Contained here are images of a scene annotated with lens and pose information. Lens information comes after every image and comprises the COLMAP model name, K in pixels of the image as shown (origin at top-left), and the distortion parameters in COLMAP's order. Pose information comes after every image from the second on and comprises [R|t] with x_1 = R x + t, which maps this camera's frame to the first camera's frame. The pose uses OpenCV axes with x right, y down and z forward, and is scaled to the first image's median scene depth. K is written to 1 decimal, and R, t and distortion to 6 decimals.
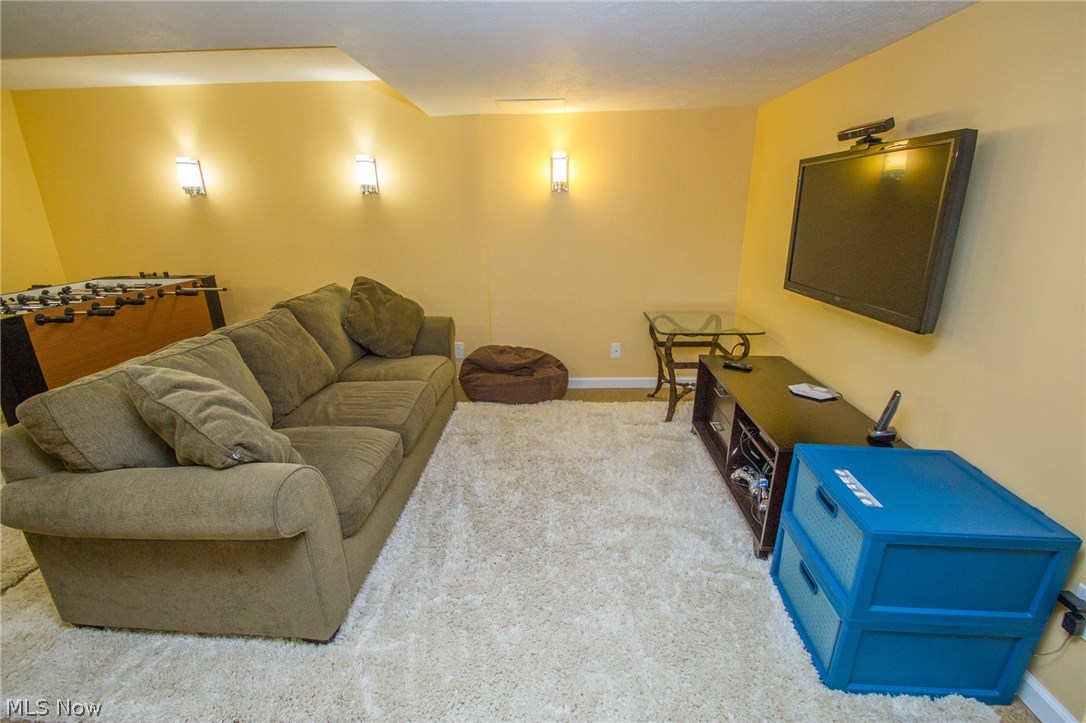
lens RADIAL K [[517.9, 0, 550.8], [0, 517.9, 379.9], [0, 0, 1]] dist [0.024913, -0.028631]
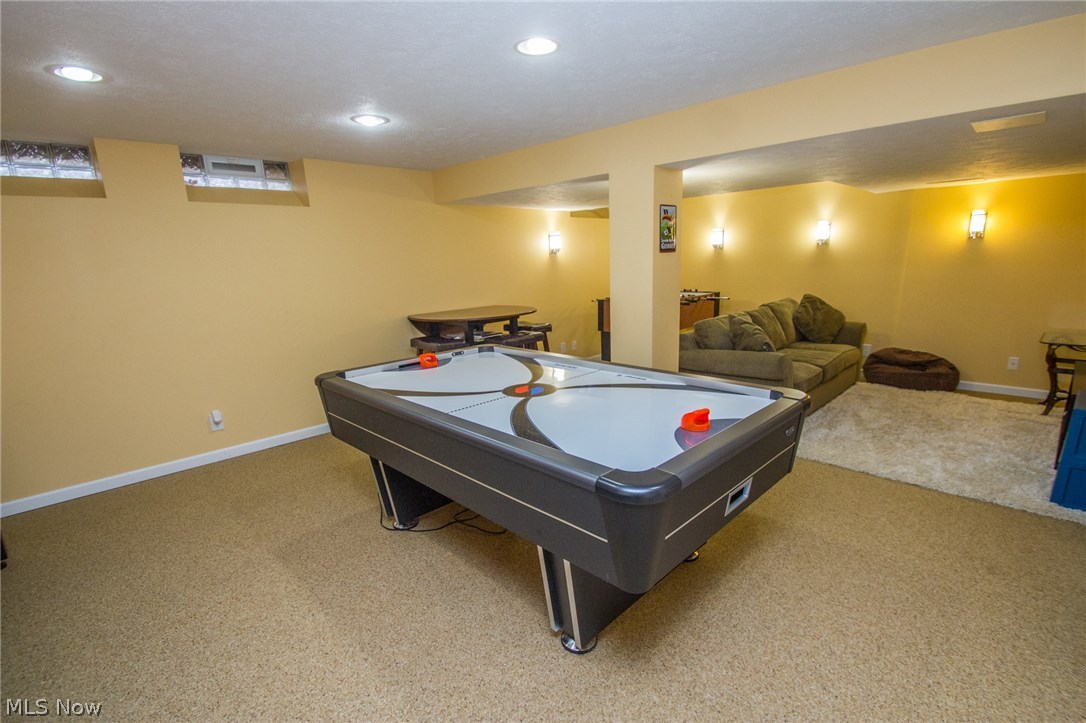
lens RADIAL K [[498.9, 0, 549.7], [0, 498.9, 380.9], [0, 0, 1]] dist [0.023211, -0.021965]
pose [[0.724519, 0.150728, -0.672573, 0.154918], [-0.191021, 0.981484, 0.014182, 0.203471], [0.662257, 0.118200, 0.739895, -0.687119]]
